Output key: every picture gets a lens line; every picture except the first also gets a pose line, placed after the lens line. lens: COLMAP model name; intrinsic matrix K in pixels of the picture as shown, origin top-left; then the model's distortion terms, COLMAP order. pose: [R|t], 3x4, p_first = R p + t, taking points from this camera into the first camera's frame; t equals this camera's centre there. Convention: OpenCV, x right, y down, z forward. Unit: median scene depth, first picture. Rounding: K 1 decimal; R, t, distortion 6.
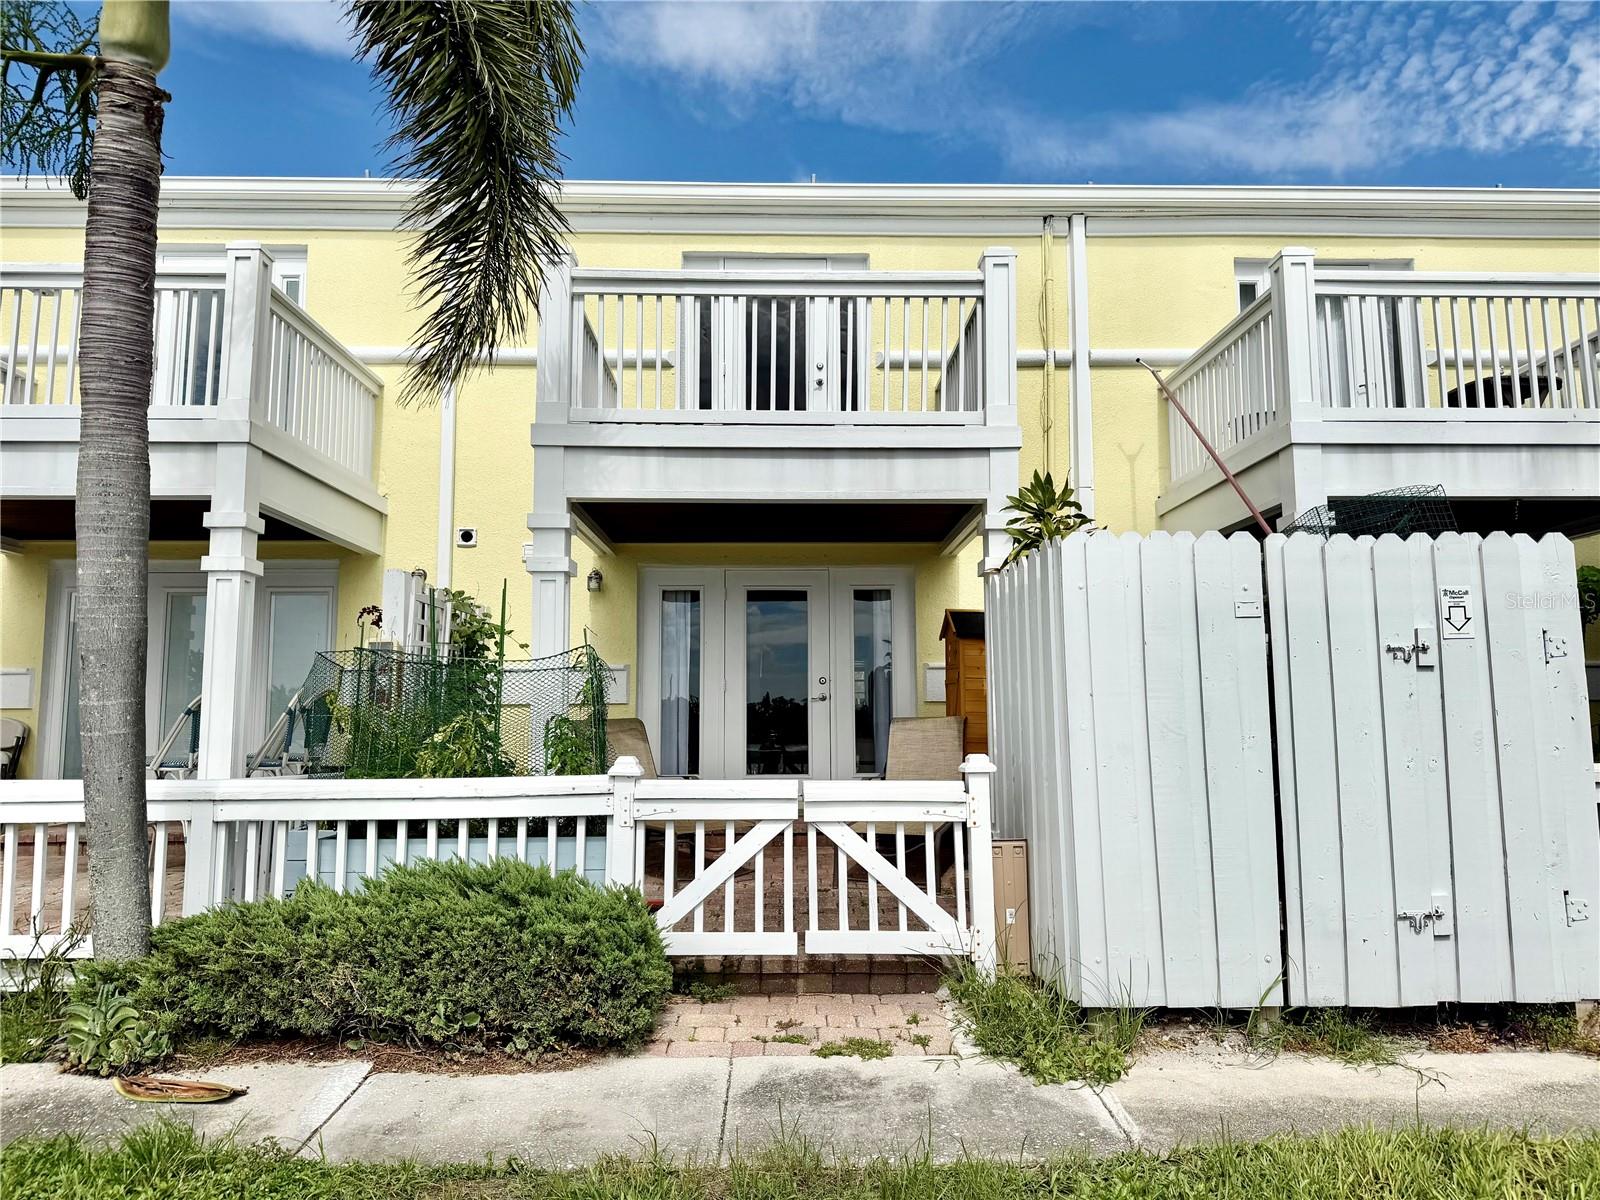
lens RADIAL K [[1100.8, 0, 801.0], [0, 1100.8, 607.2], [0, 0, 1]] dist [0.032523, -0.050290]
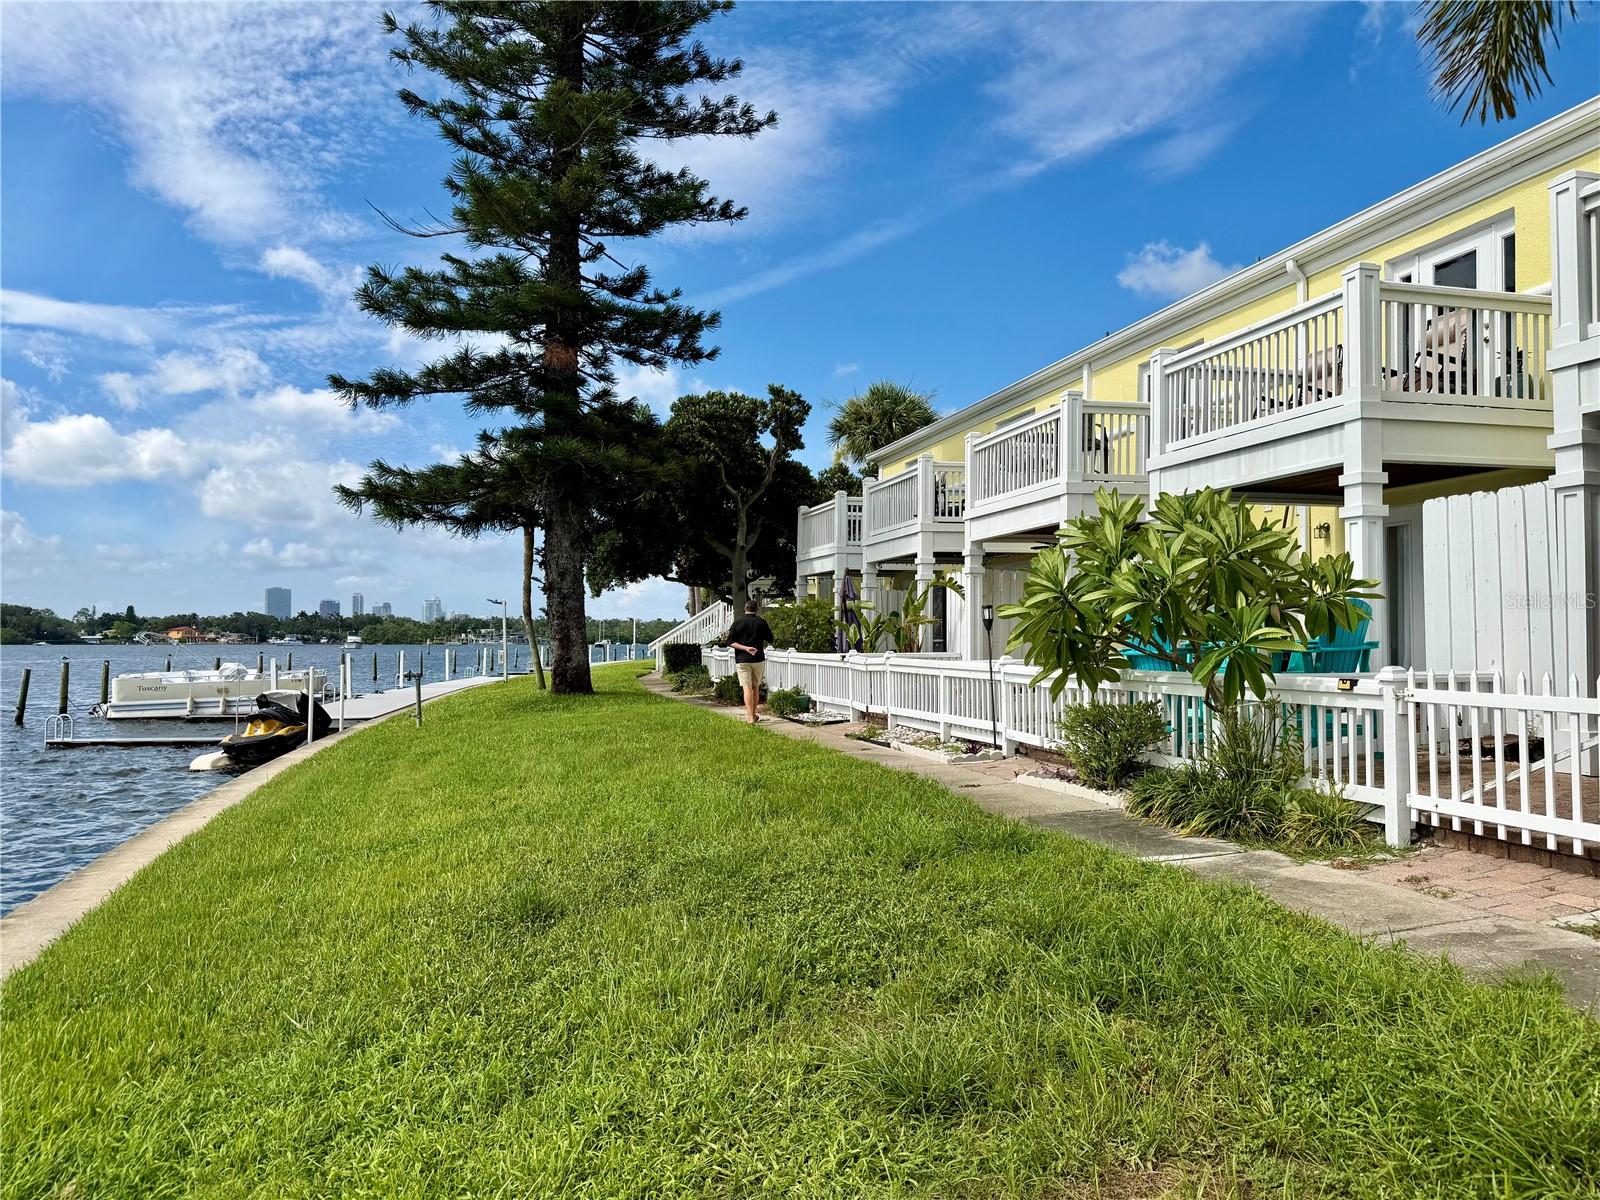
lens RADIAL K [[1100.8, 0, 795.1], [0, 1100.8, 597.1], [0, 0, 1]] dist [0.032523, -0.050290]
pose [[0.223085, -0.022950, -0.974529, 0.649299], [0.100431, 0.994944, -0.000441, -0.002981], [0.969612, -0.097774, 0.224262, 0.020262]]
